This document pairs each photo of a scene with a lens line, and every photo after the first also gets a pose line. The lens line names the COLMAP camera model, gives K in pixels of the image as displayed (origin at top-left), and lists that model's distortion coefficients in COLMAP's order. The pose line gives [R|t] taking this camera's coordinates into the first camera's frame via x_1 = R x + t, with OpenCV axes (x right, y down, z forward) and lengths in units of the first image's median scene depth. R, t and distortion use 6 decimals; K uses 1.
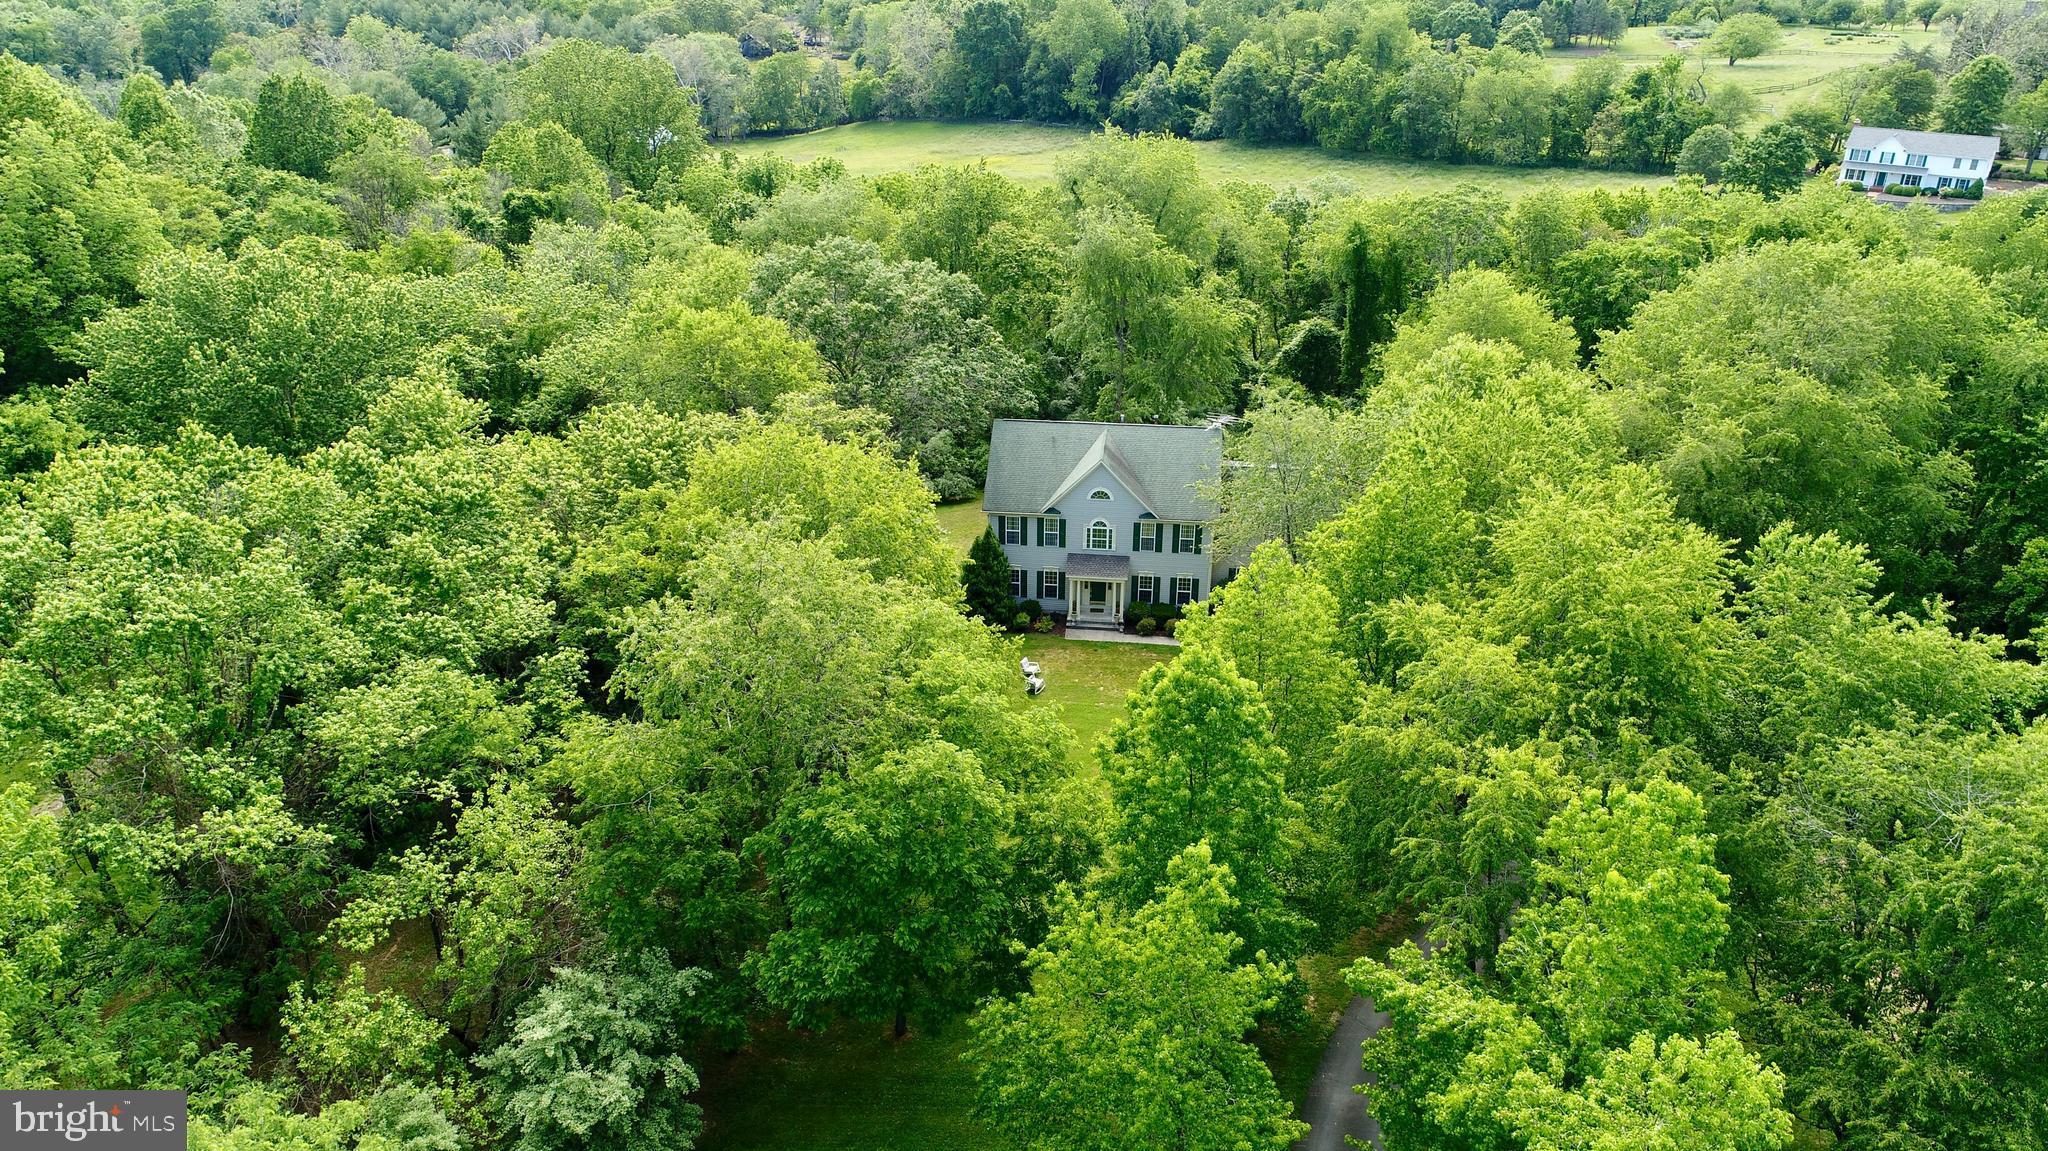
lens RADIAL K [[1358.1, 0, 1024.8], [0, 1358.1, 573.9], [0, 0, 1]] dist [0.003527, 0.001761]
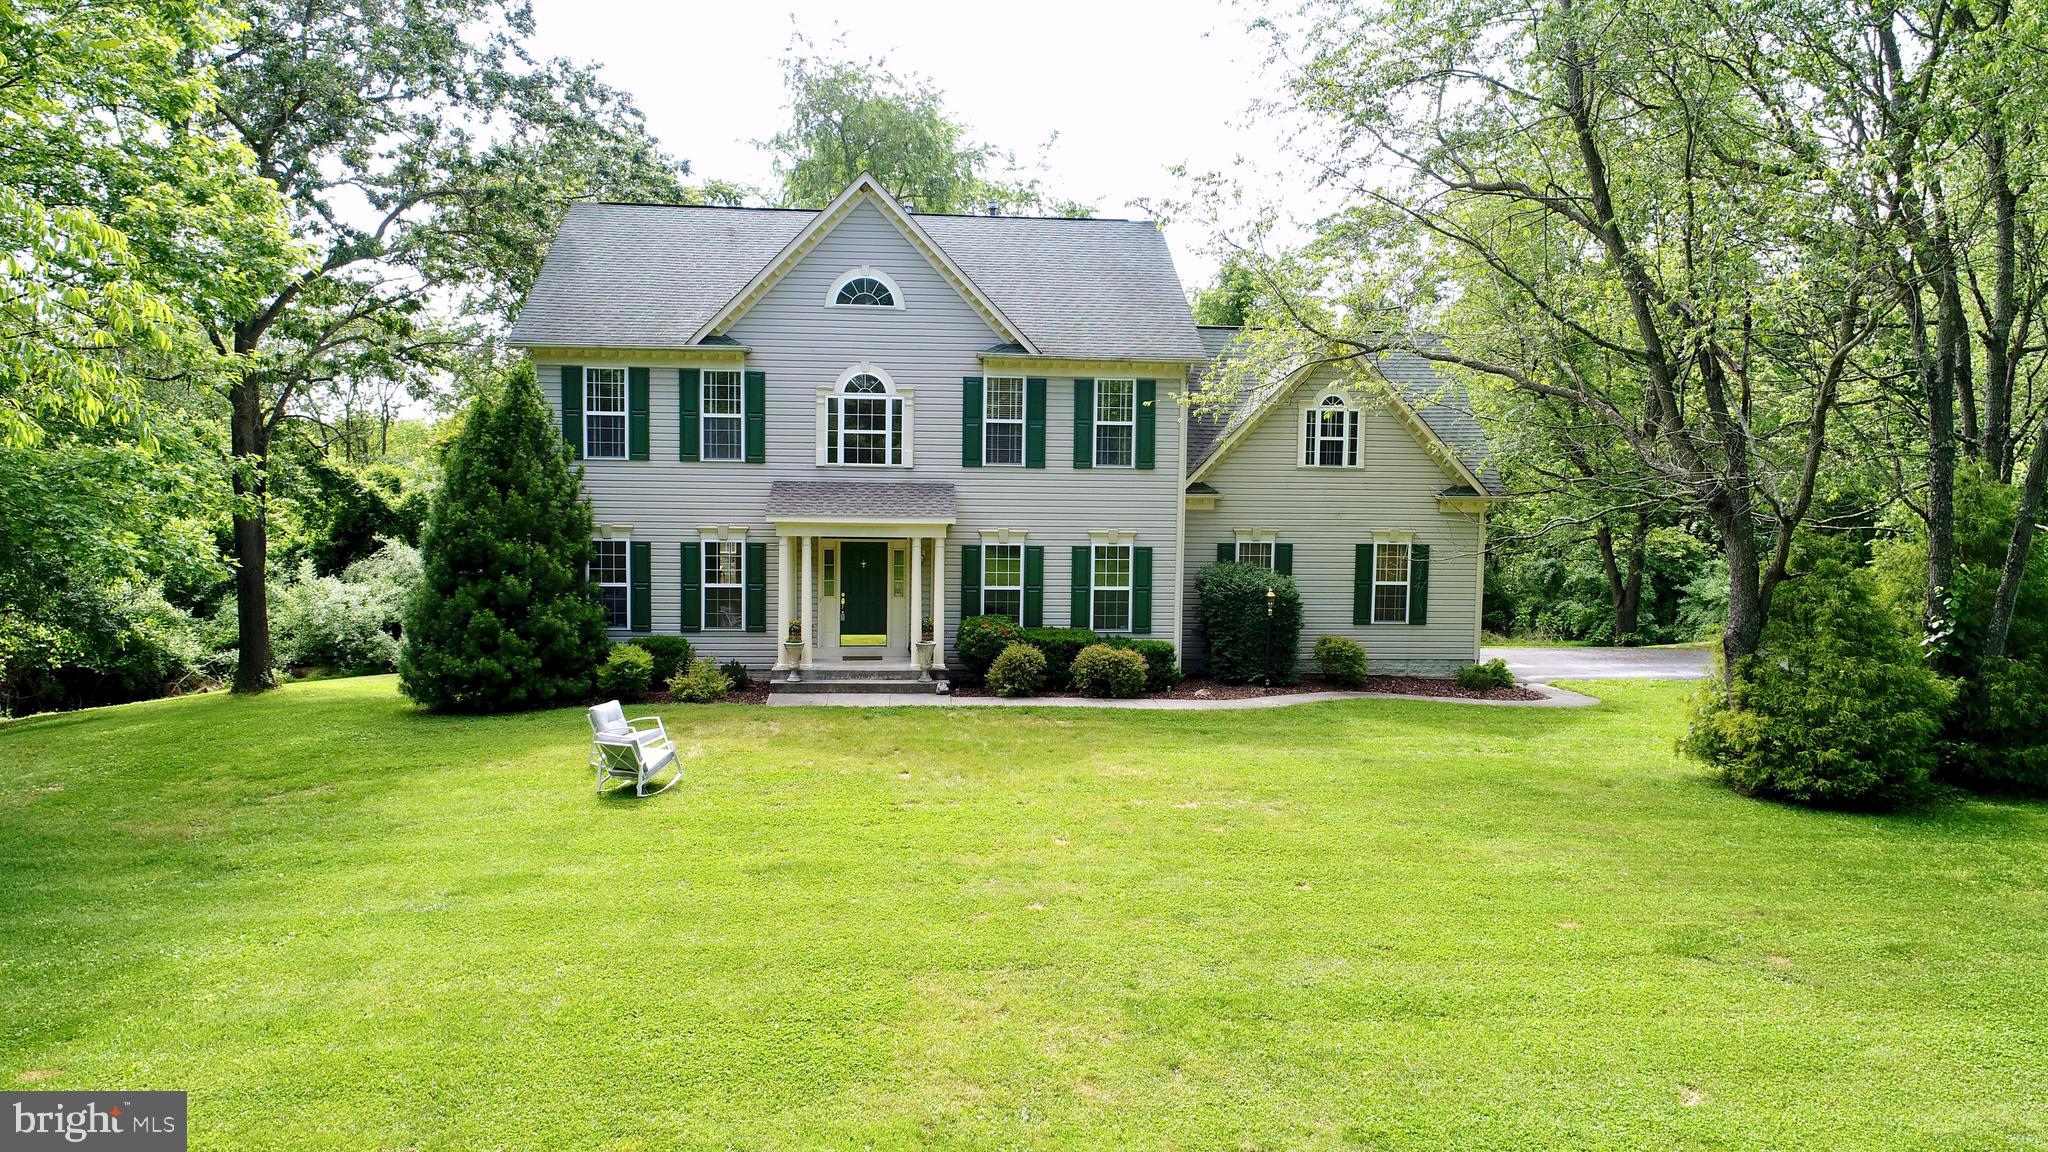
lens RADIAL K [[1358.1, 0, 1021.3], [0, 1358.1, 573.9], [0, 0, 1]] dist [0.003527, 0.001761]
pose [[0.979369, -0.003522, 0.202049, 0.024008], [0.074194, 0.936287, -0.343311, 0.128418], [-0.187967, 0.351219, 0.917231, 0.685697]]
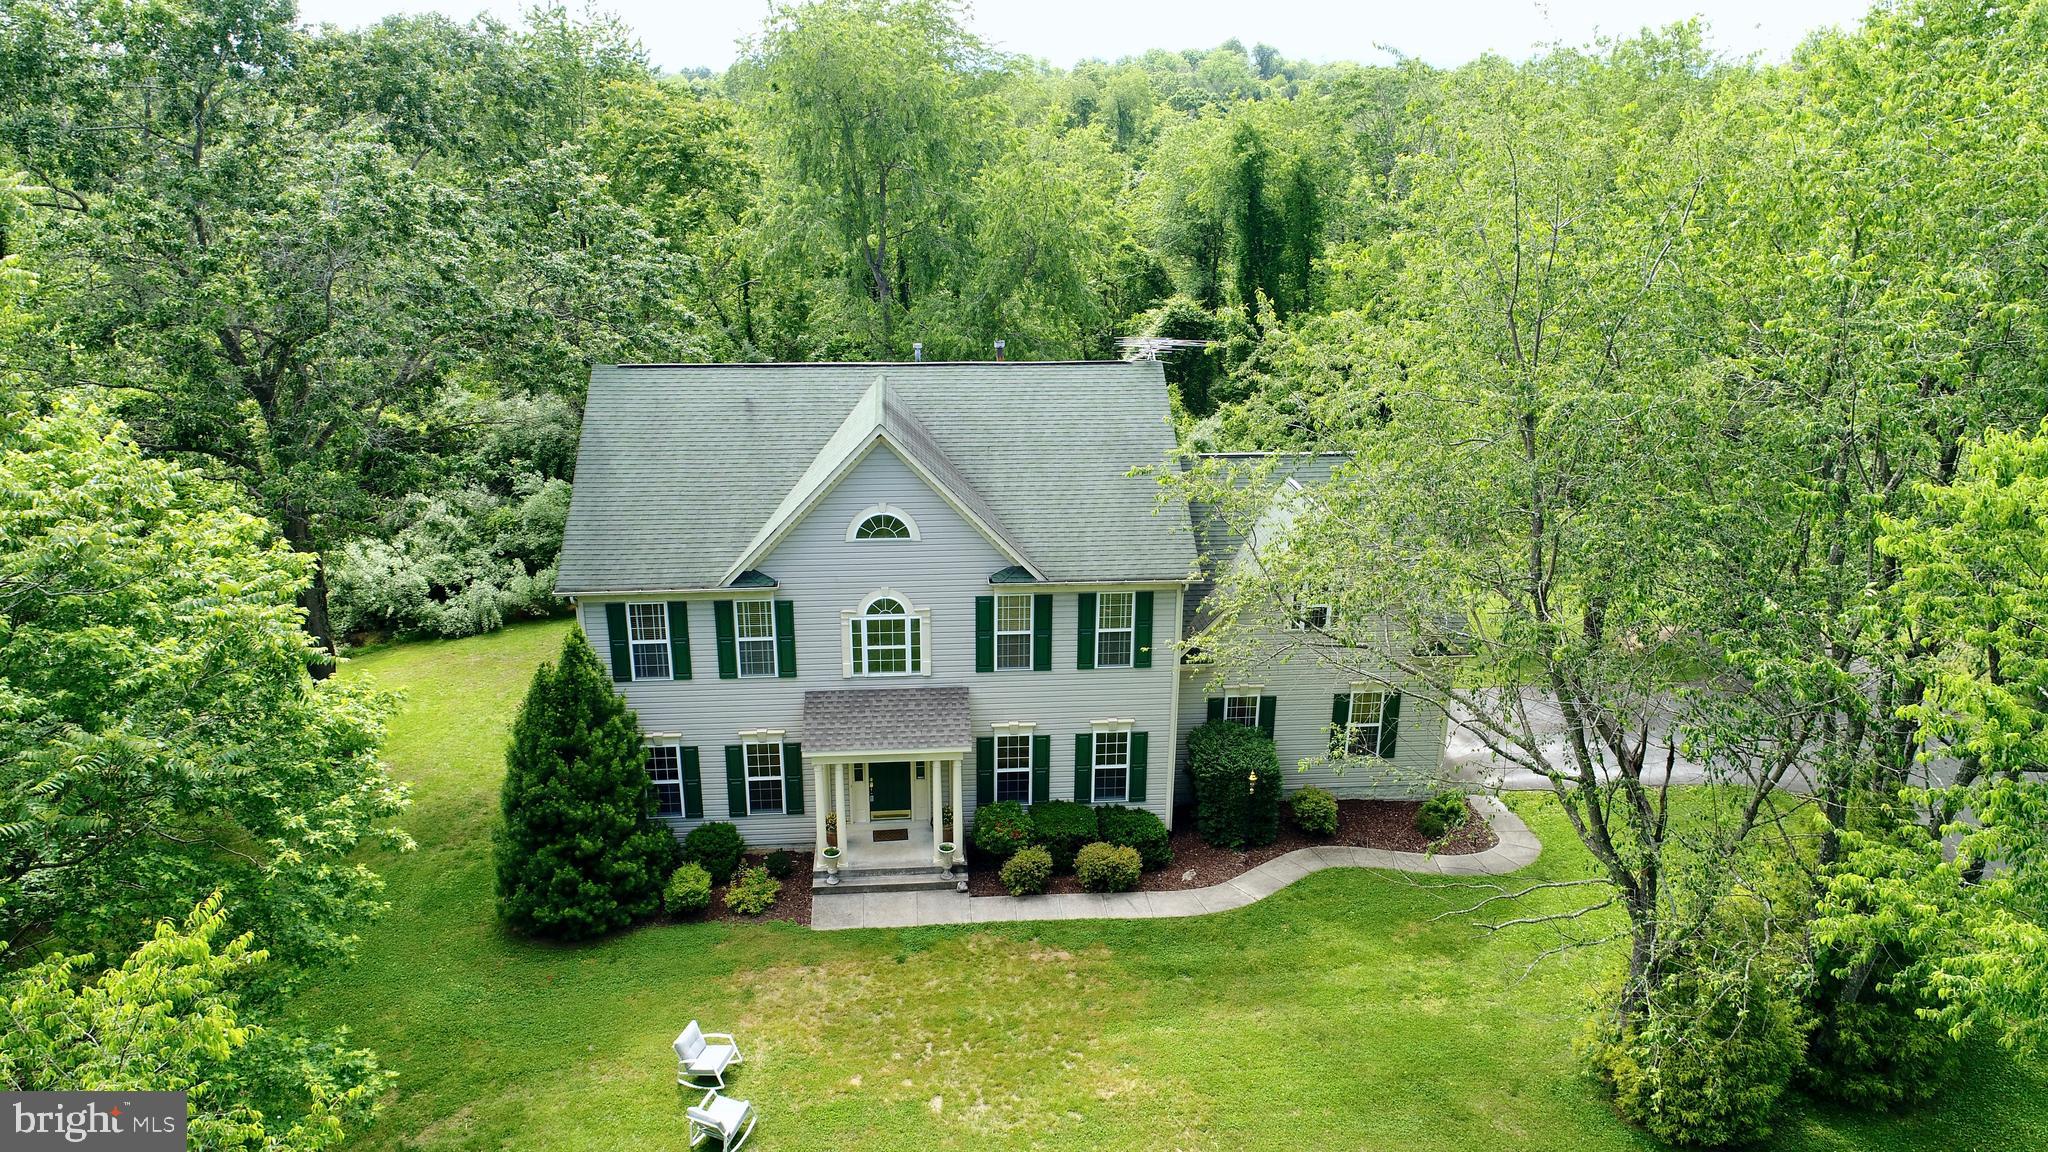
lens RADIAL K [[1358.1, 0, 1025.1], [0, 1358.1, 579.1], [0, 0, 1]] dist [0.003527, 0.001761]
pose [[0.979588, -0.060507, 0.191694, 0.021491], [0.079327, 0.992588, -0.092070, -0.006646], [-0.184703, 0.105397, 0.977127, 0.619764]]
